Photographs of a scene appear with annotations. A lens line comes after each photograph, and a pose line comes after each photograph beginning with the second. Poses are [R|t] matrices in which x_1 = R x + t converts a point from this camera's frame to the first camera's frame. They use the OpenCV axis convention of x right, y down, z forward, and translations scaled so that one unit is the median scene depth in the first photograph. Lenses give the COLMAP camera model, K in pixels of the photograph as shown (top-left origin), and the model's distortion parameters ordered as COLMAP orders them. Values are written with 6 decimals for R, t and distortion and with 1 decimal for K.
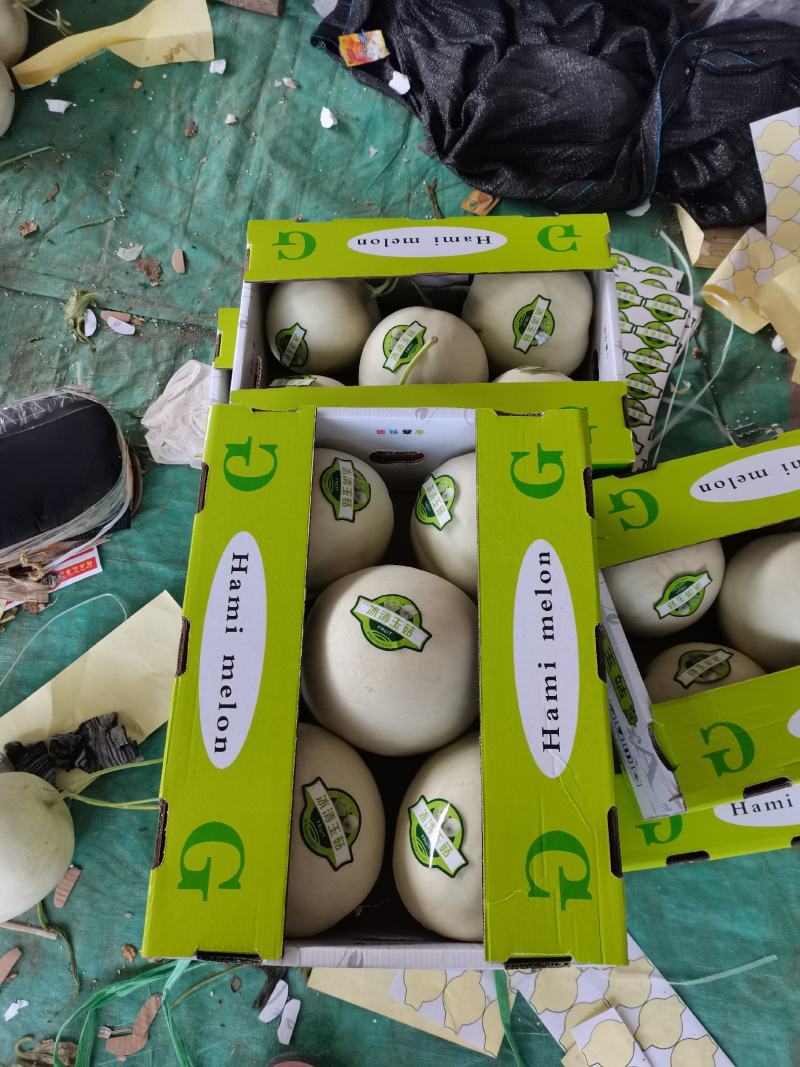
lens RADIAL K [[895.0, 0, 400.0], [0, 895.0, 533.5], [0, 0, 1]] dist [0.048378, 0.006595]
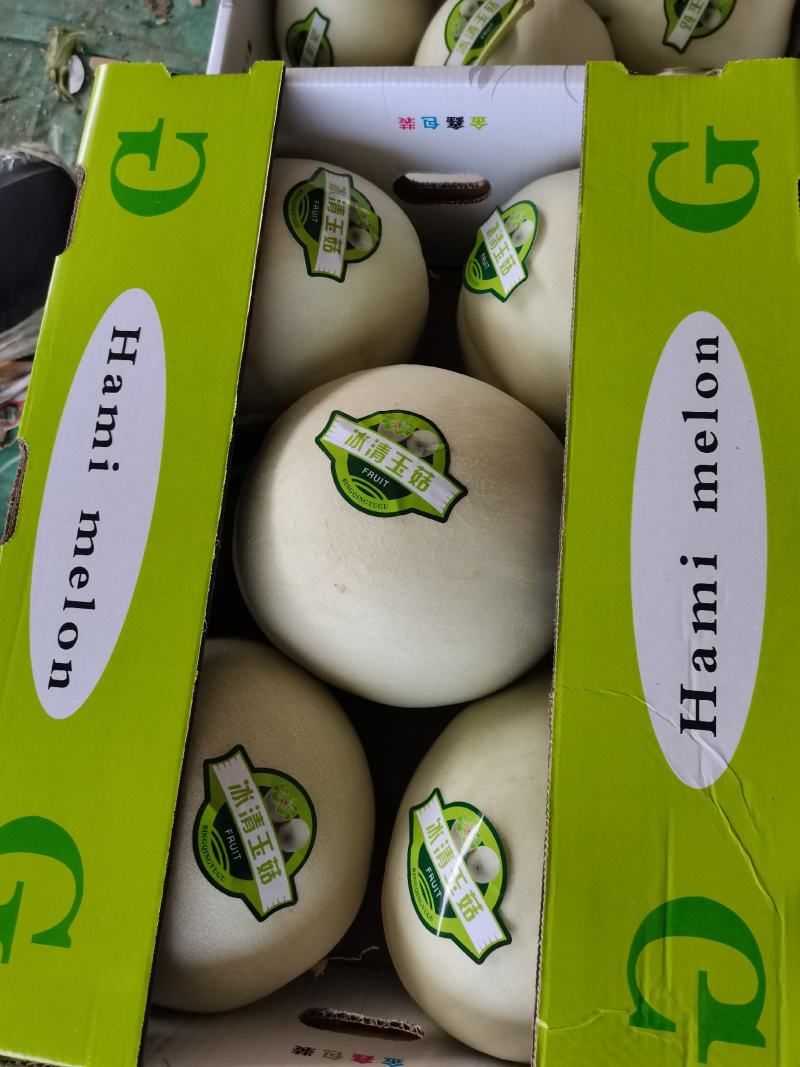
lens RADIAL K [[840.2, 0, 400.0], [0, 840.2, 533.5], [0, 0, 1]] dist [0.026308, -0.020018]
pose [[0.989709, 0.048005, -0.134801, 0.062517], [-0.030160, 0.990866, 0.131431, 0.075577], [0.139880, -0.126013, 0.982117, 0.520341]]
